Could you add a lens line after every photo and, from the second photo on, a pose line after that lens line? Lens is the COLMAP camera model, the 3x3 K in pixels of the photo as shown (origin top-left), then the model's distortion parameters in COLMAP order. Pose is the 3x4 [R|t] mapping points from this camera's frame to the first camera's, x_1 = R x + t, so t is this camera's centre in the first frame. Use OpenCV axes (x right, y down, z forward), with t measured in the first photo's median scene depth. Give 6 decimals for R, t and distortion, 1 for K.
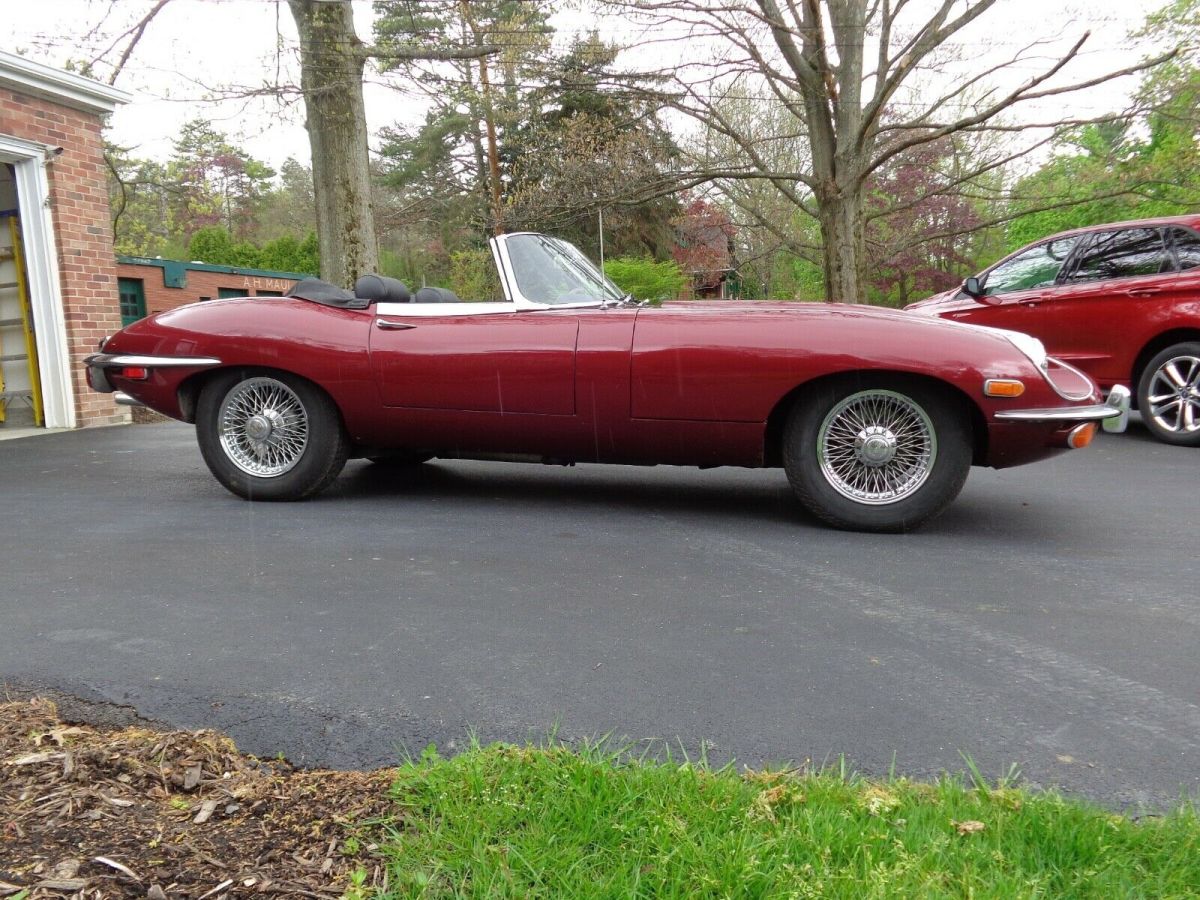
lens RADIAL K [[1758.4, 0, 600.8], [0, 1758.4, 451.0], [0, 0, 1]] dist [-0.021843, 0.000000]
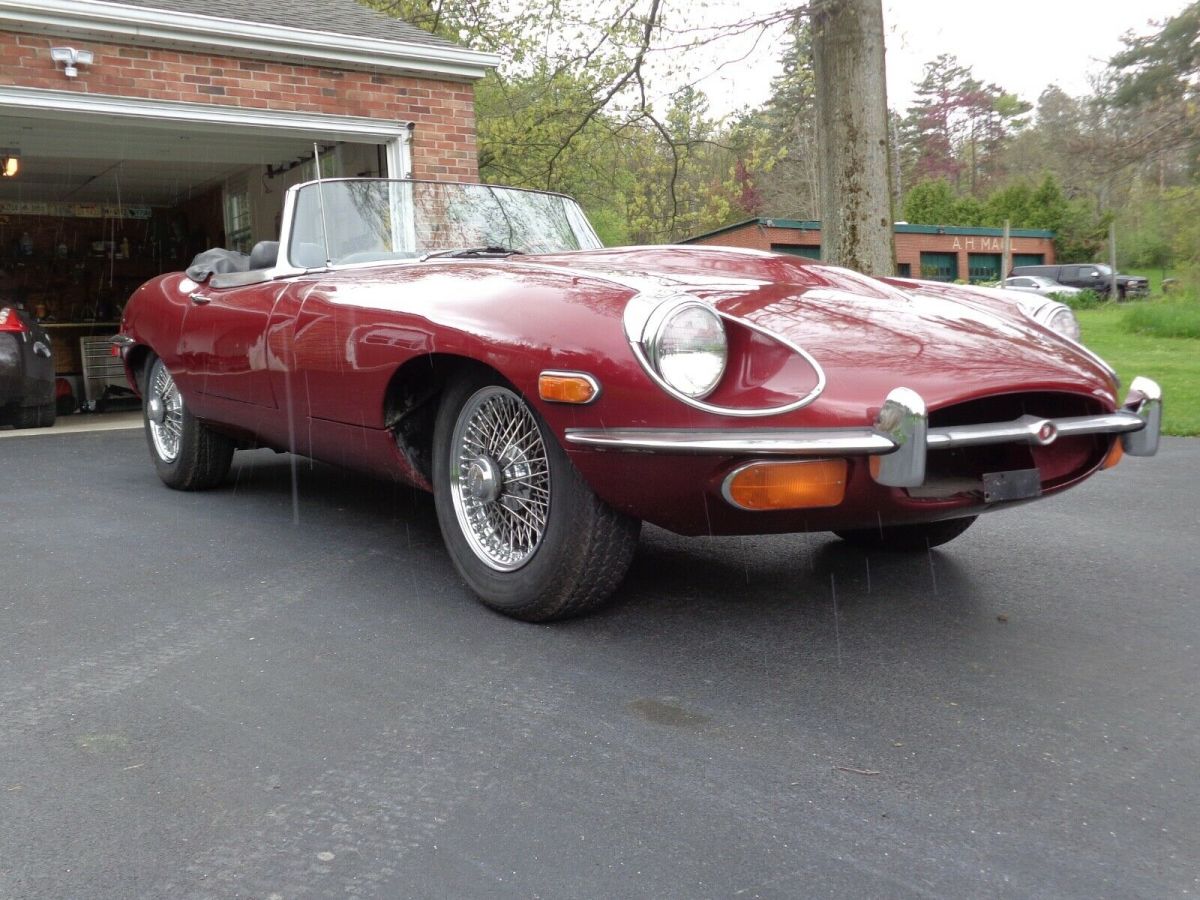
lens RADIAL K [[1758.4, 0, 600.4], [0, 1758.4, 448.7], [0, 0, 1]] dist [-0.021843, 0.000000]
pose [[0.462465, 0.056524, -0.884834, 0.459589], [-0.045806, 0.998156, 0.039822, -0.024314], [0.885454, 0.022115, 0.464201, 0.463993]]
